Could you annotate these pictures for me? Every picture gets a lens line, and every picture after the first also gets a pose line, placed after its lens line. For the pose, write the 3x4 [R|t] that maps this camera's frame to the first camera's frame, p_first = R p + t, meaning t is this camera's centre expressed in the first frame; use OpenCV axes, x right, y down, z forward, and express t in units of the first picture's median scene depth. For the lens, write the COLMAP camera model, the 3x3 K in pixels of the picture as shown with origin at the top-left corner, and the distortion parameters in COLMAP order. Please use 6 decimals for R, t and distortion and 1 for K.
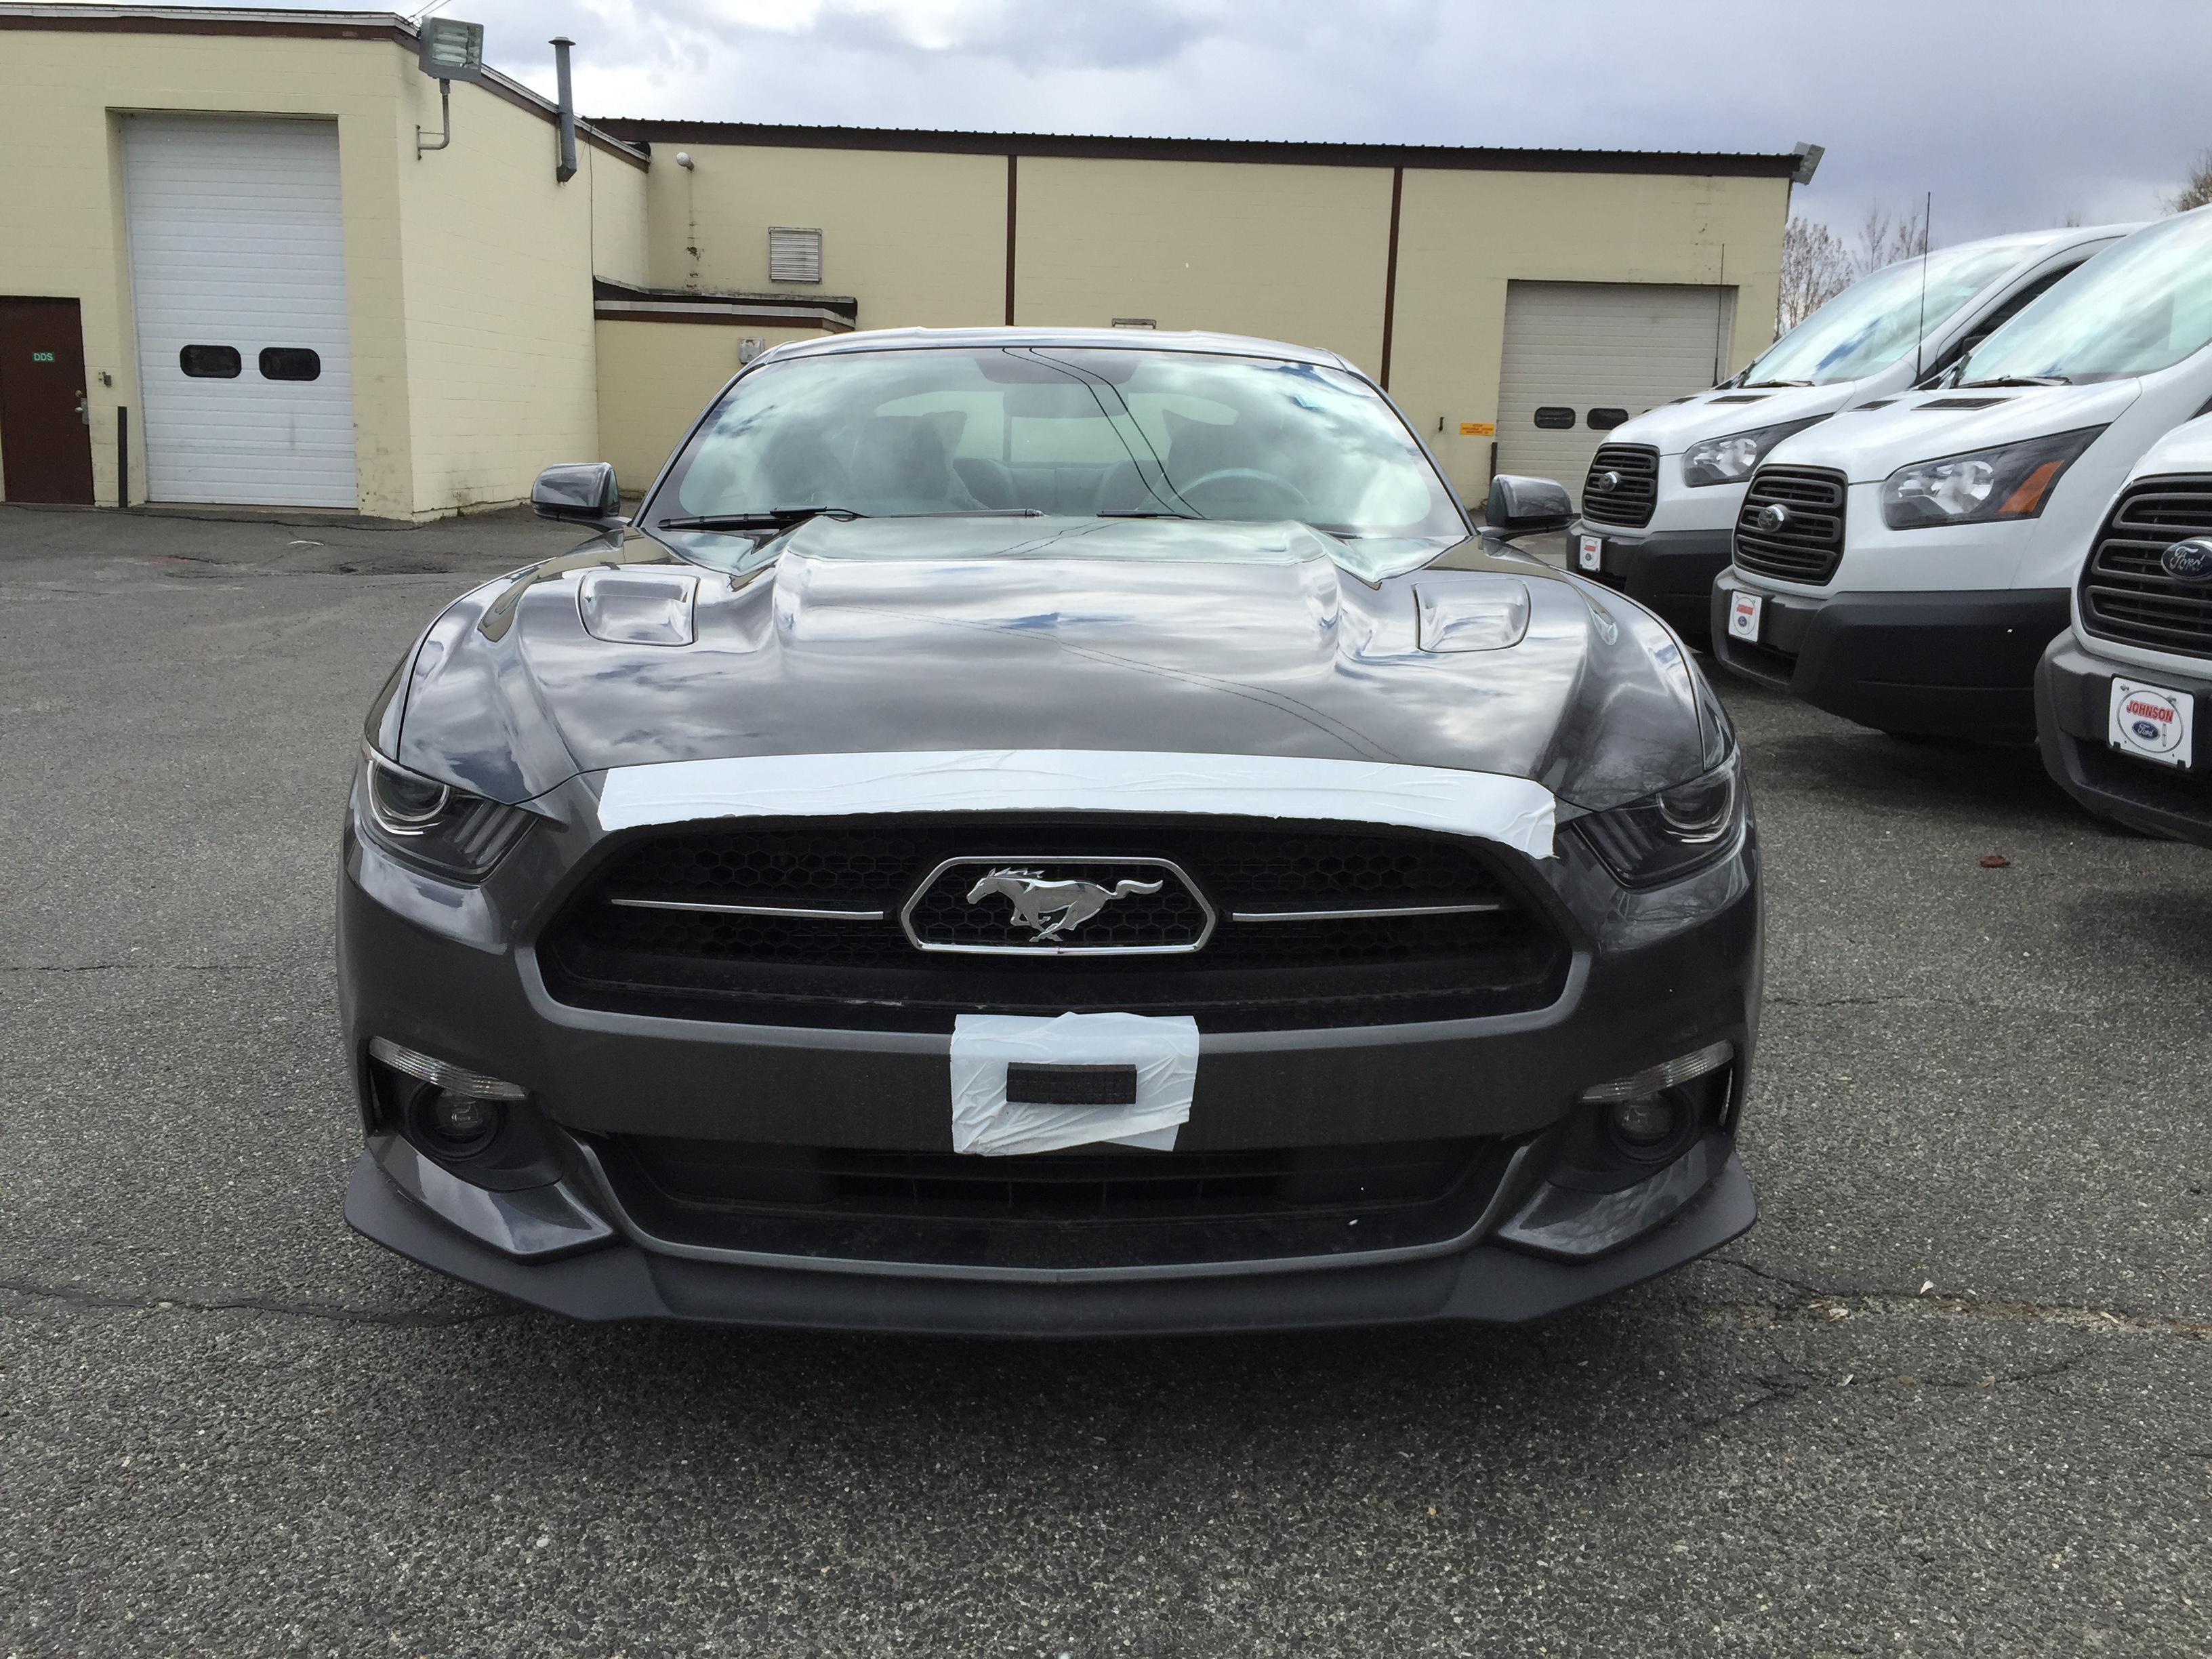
lens RADIAL K [[1890.3, 0, 1087.1], [0, 1890.3, 833.6], [0, 0, 1]] dist [0.079099, -0.125202]
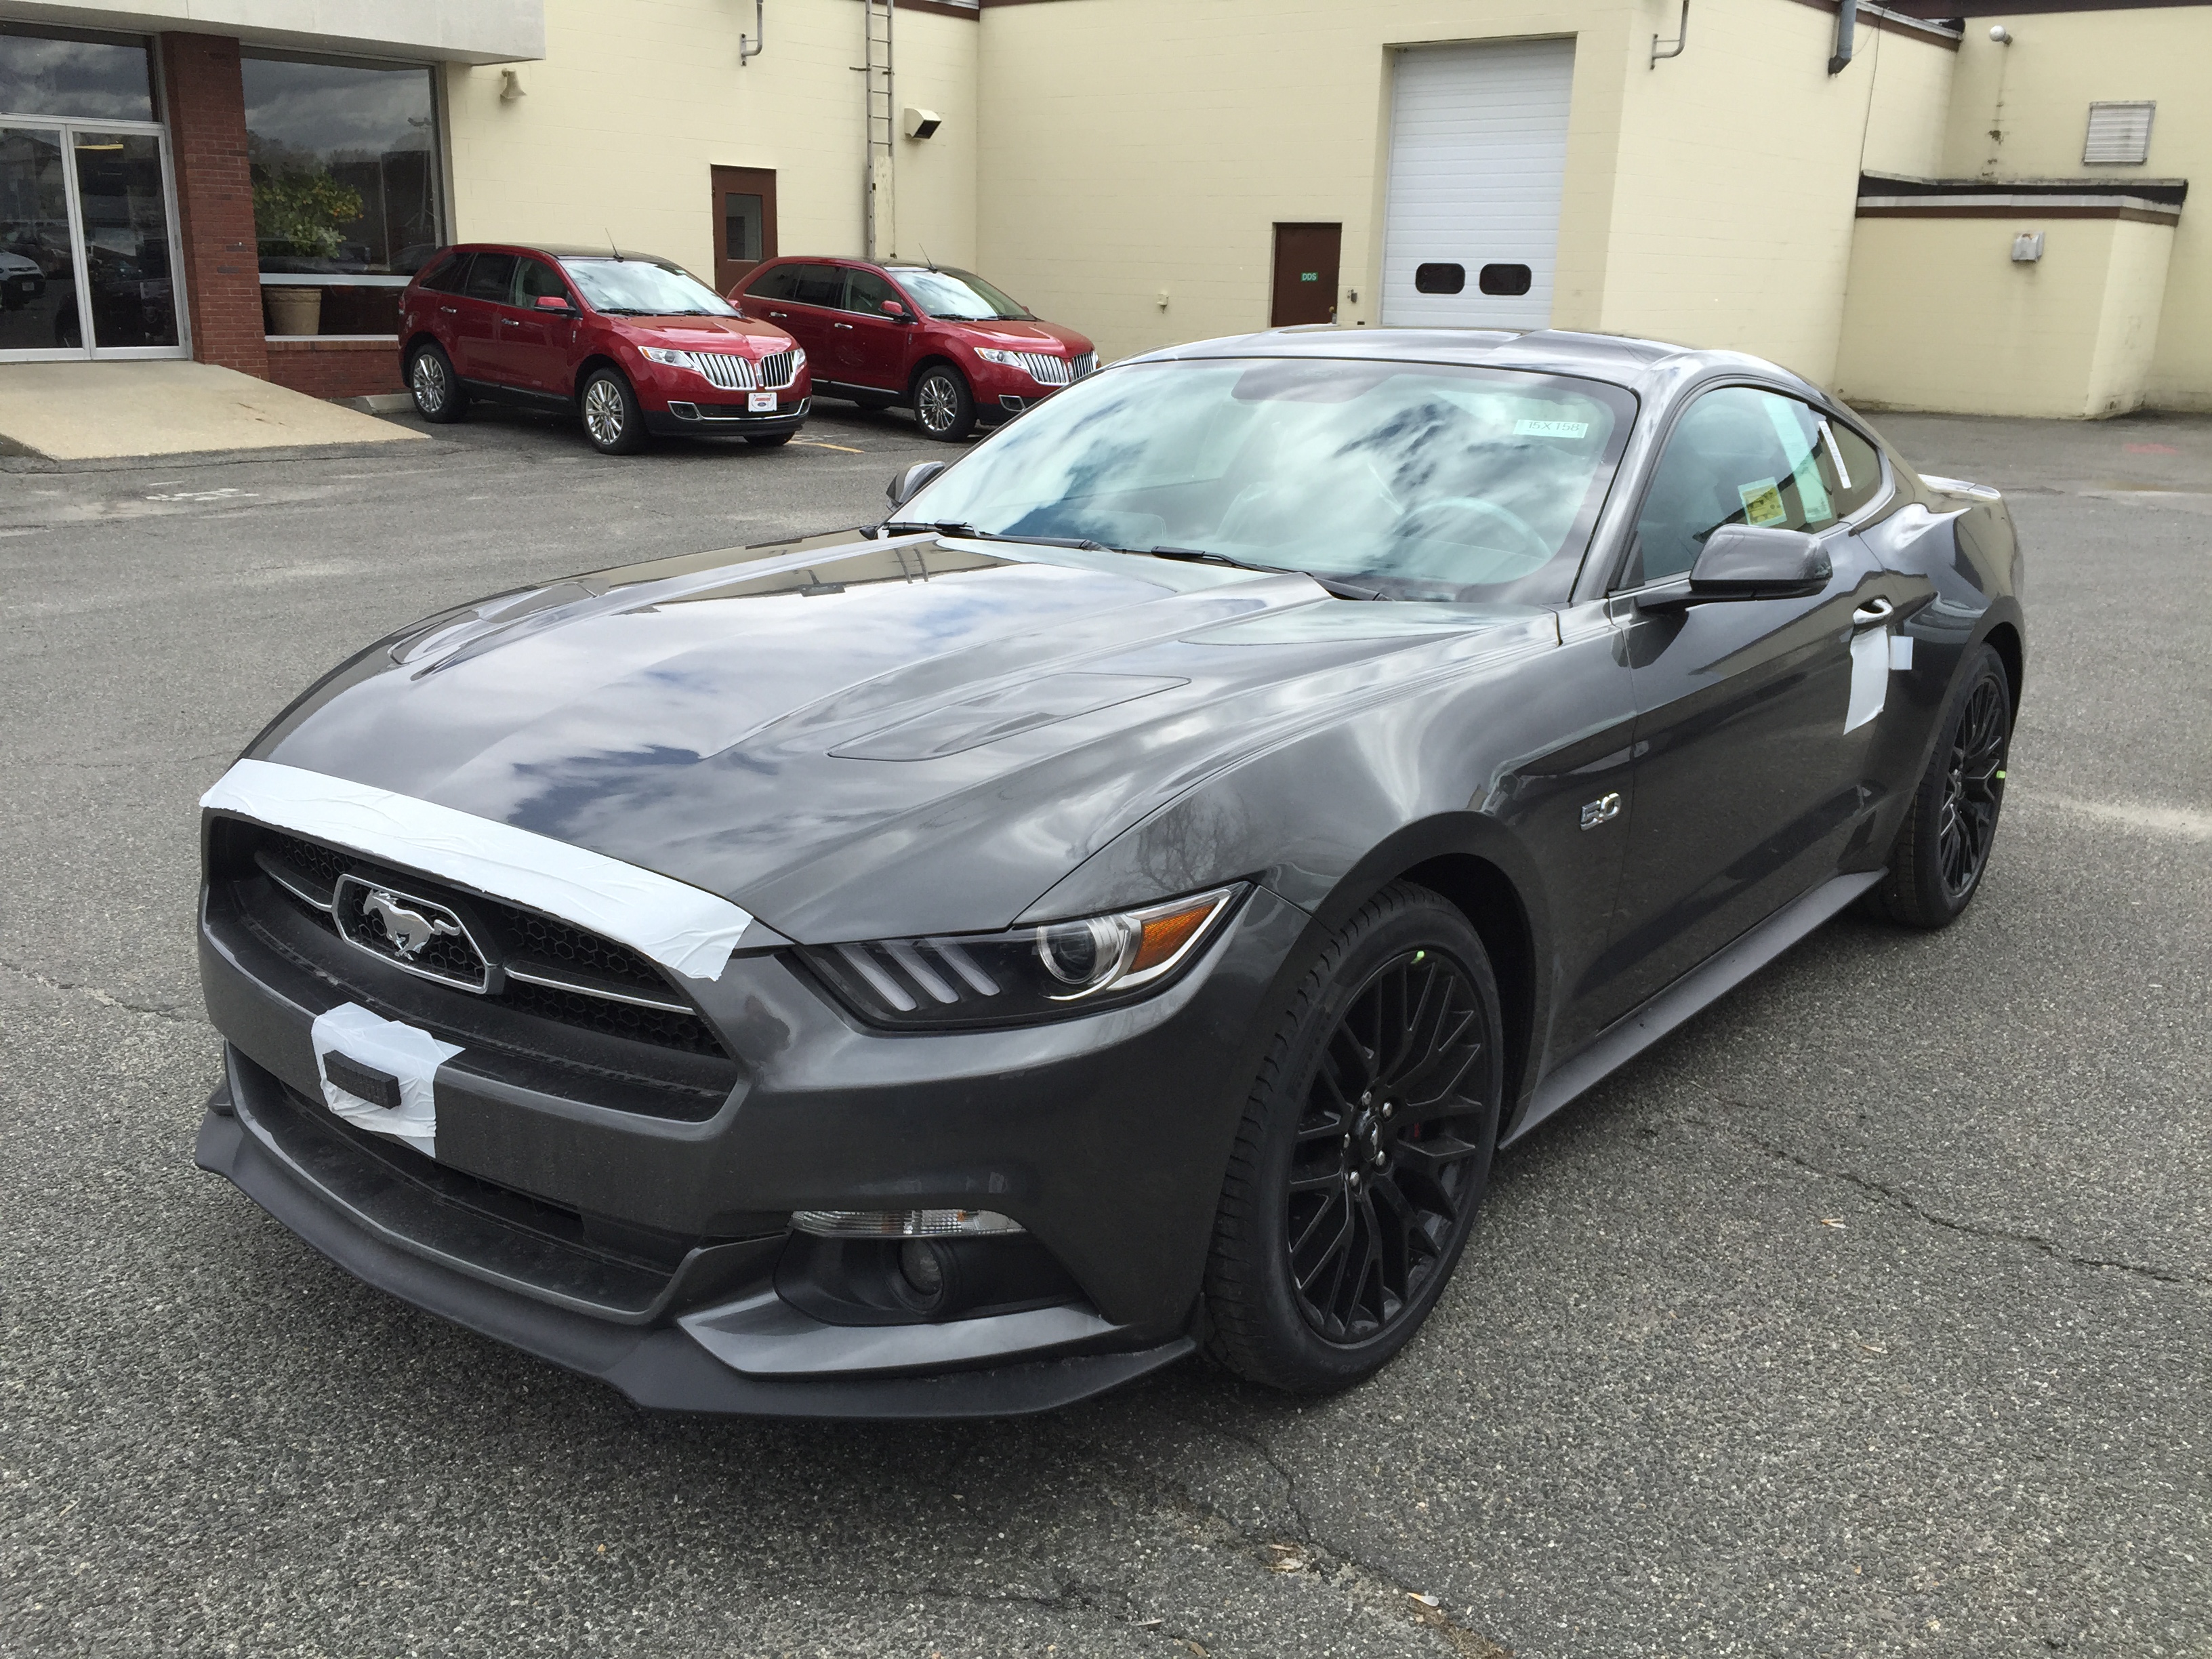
lens RADIAL K [[1890.5, 0, 1102.2], [0, 1890.5, 825.9], [0, 0, 1]] dist [0.096434, -0.142699]
pose [[0.770227, 0.167184, -0.615467, 0.117686], [-0.134764, 0.985904, 0.099158, -0.022962], [0.623369, 0.006569, 0.781901, 0.037864]]
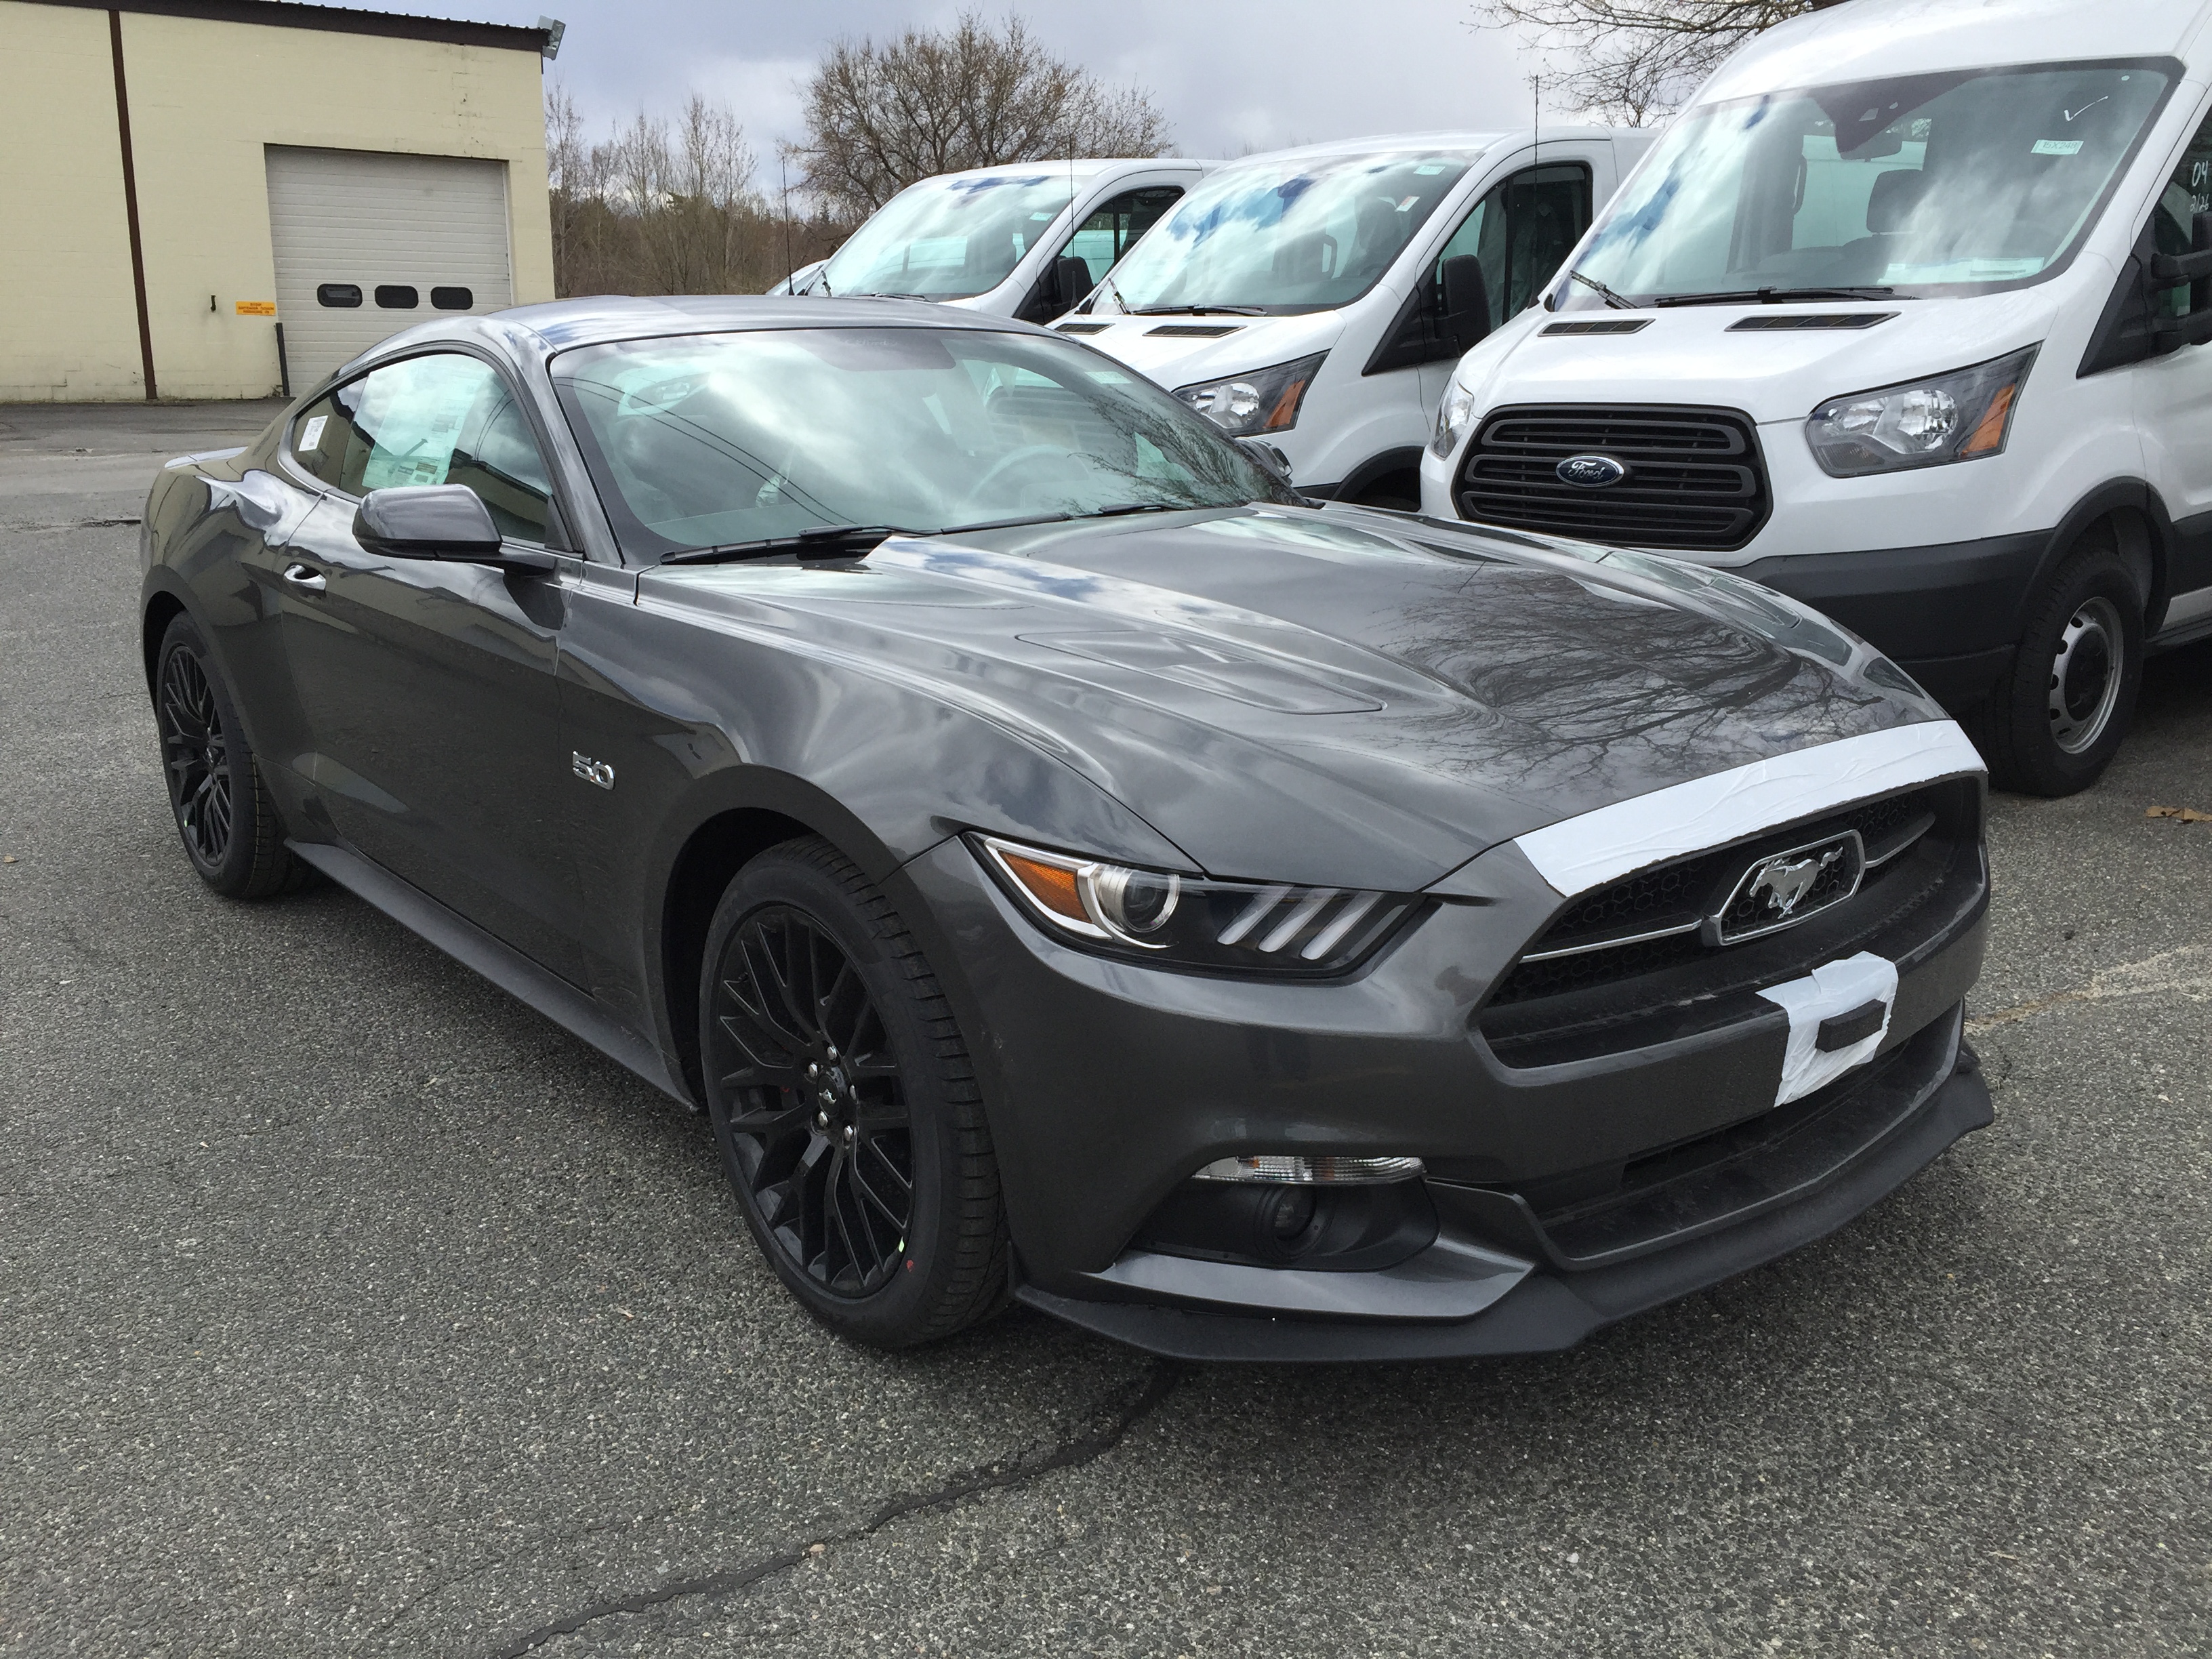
lens RADIAL K [[1890.5, 0, 1102.2], [0, 1890.5, 825.9], [0, 0, 1]] dist [0.096434, -0.142699]
pose [[0.784807, -0.178598, 0.593448, -0.120167], [0.140970, 0.983919, 0.109684, -0.021635], [-0.603494, -0.002422, 0.797364, 0.034025]]
